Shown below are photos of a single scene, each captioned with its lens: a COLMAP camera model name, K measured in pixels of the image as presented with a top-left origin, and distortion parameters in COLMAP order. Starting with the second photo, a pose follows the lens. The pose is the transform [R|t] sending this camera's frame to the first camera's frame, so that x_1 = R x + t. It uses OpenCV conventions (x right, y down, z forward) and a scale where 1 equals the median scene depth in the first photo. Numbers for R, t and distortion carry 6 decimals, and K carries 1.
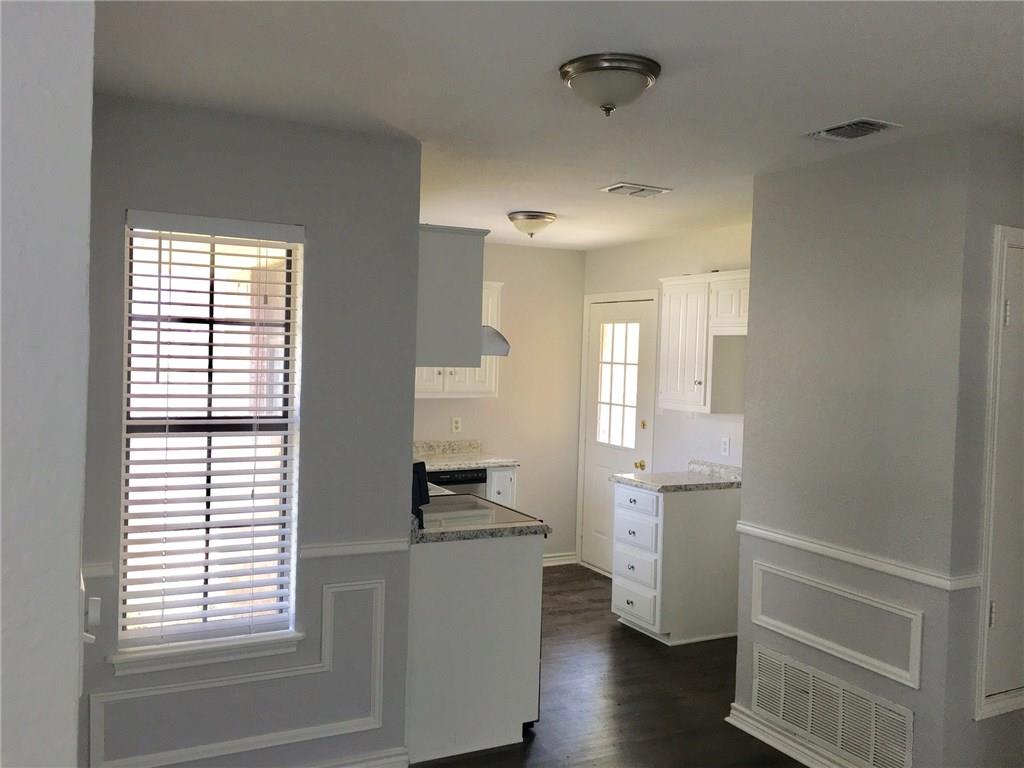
lens RADIAL K [[875.4, 0, 514.0], [0, 875.4, 385.4], [0, 0, 1]] dist [0.050480, -0.059070]
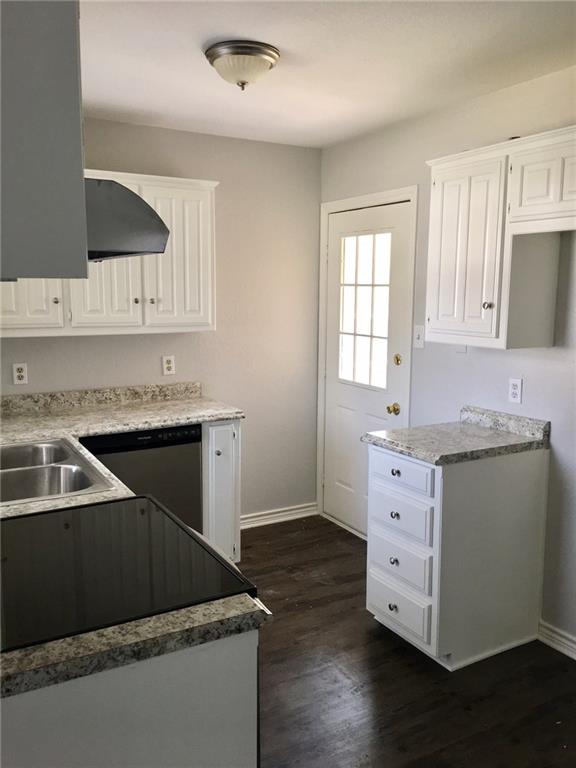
lens RADIAL K [[656.6, 0, 294.5], [0, 656.6, 385.2], [0, 0, 1]] dist [0.050480, -0.059070]
pose [[0.998688, -0.028319, 0.042656, 0.029398], [0.023514, 0.993740, 0.109215, -0.000685], [-0.045481, -0.108069, 0.993103, 0.450740]]
